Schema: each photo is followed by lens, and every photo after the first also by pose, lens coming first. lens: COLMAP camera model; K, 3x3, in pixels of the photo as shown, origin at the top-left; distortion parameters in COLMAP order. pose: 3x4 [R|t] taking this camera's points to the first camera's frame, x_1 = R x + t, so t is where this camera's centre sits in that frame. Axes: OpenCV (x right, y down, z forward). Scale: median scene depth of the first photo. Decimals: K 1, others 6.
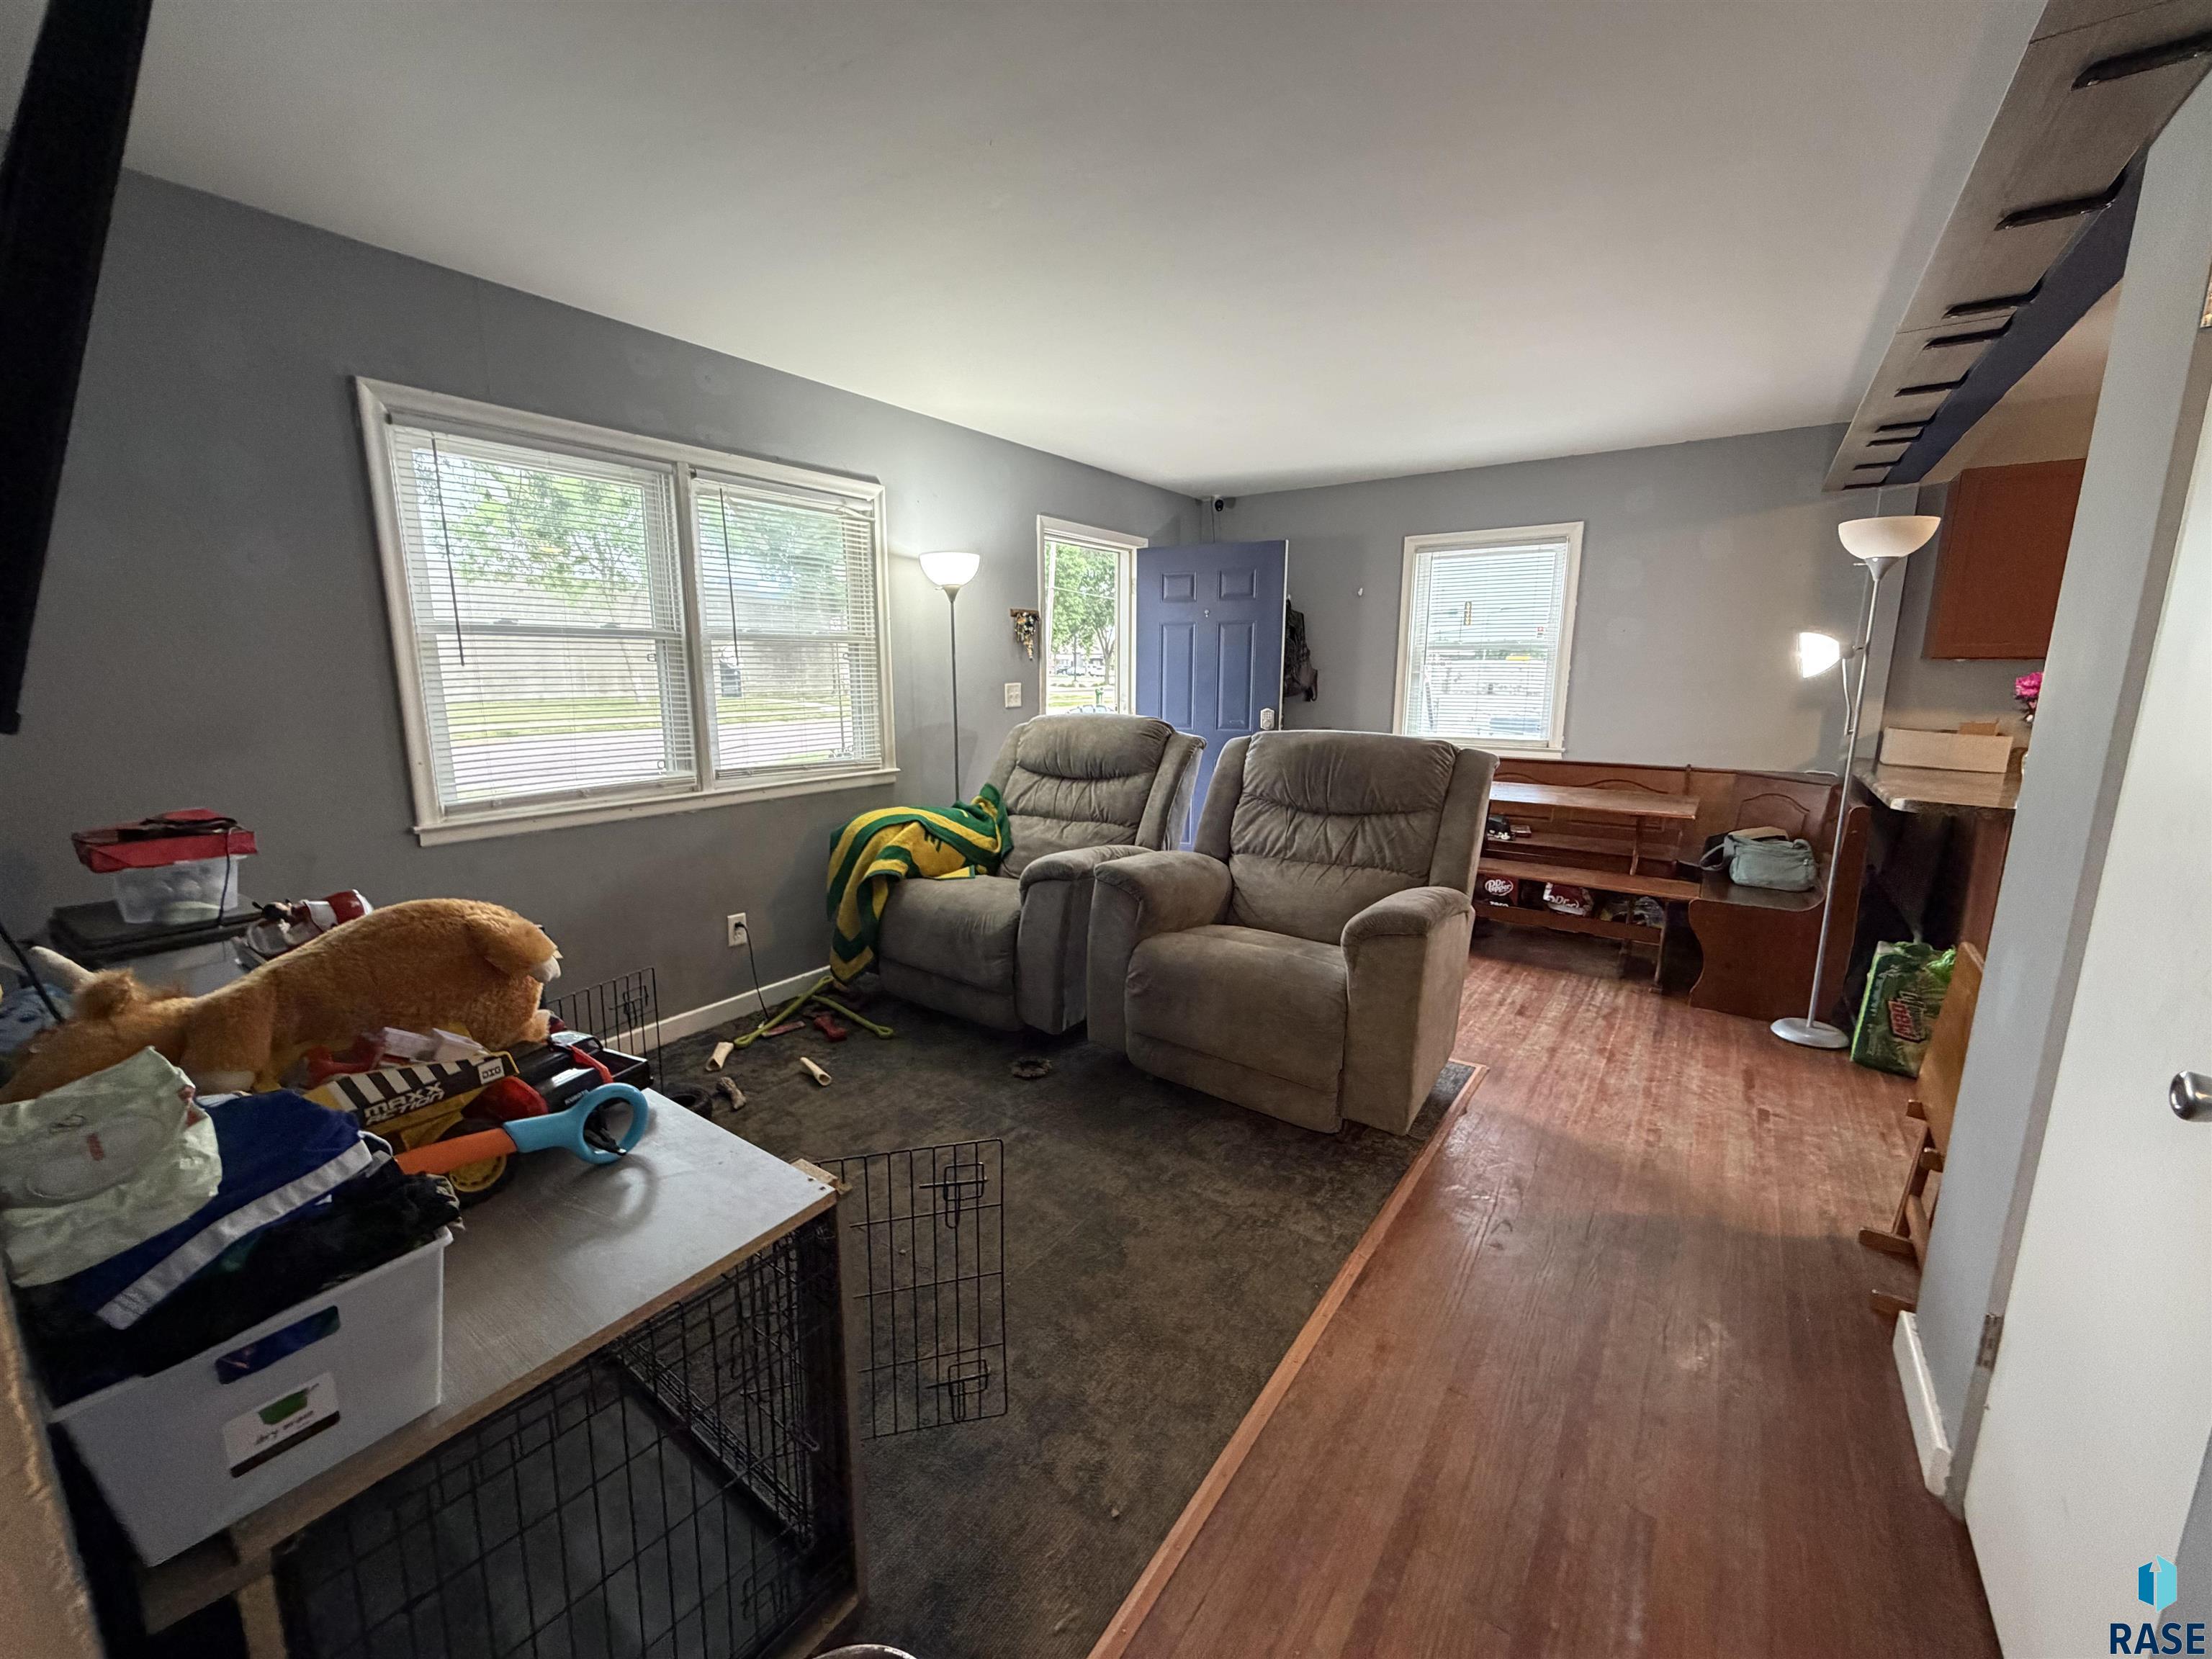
lens RADIAL K [[879.3, 0, 1102.8], [0, 879.3, 823.8], [0, 0, 1]] dist [0.000306, 0.000021]
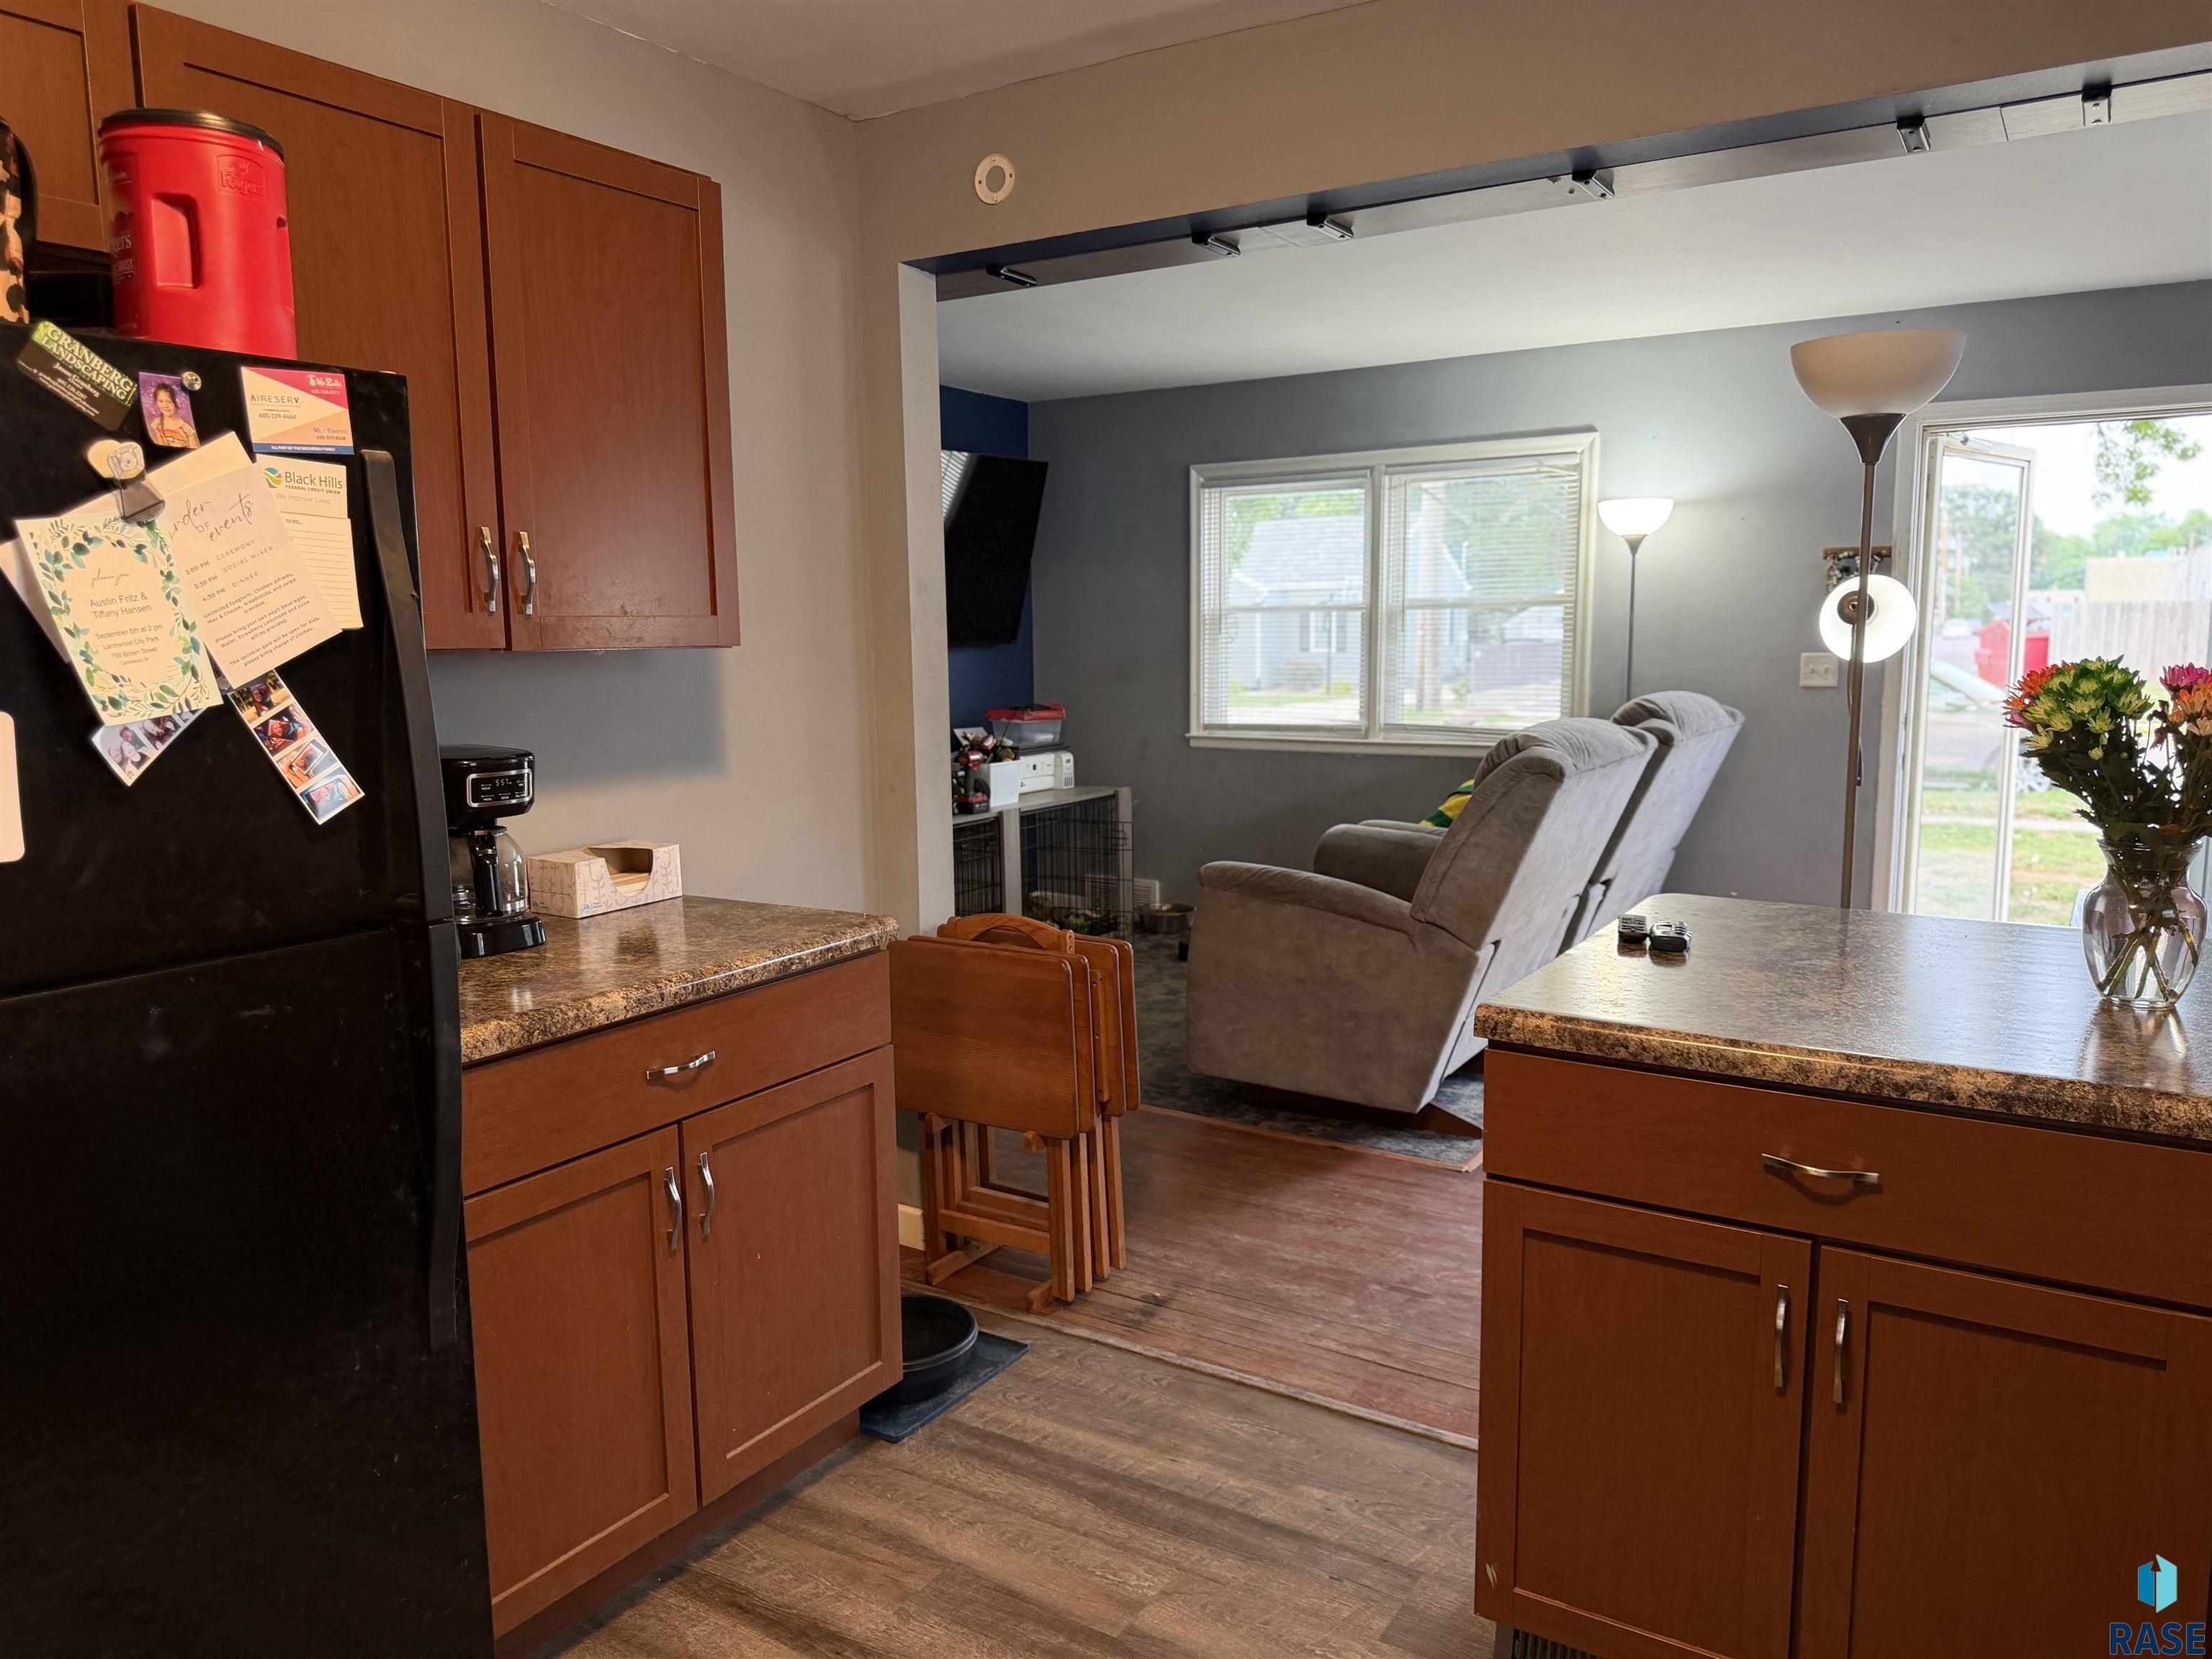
lens RADIAL K [[1550.7, 0, 1107.2], [0, 1550.7, 833.2], [0, 0, 1]] dist [-0.002005, -0.000964]
pose [[0.049772, 0.127353, -0.990608, 1.674042], [-0.166278, 0.979052, 0.117513, -0.103697], [0.984822, 0.158868, 0.069906, 0.562444]]
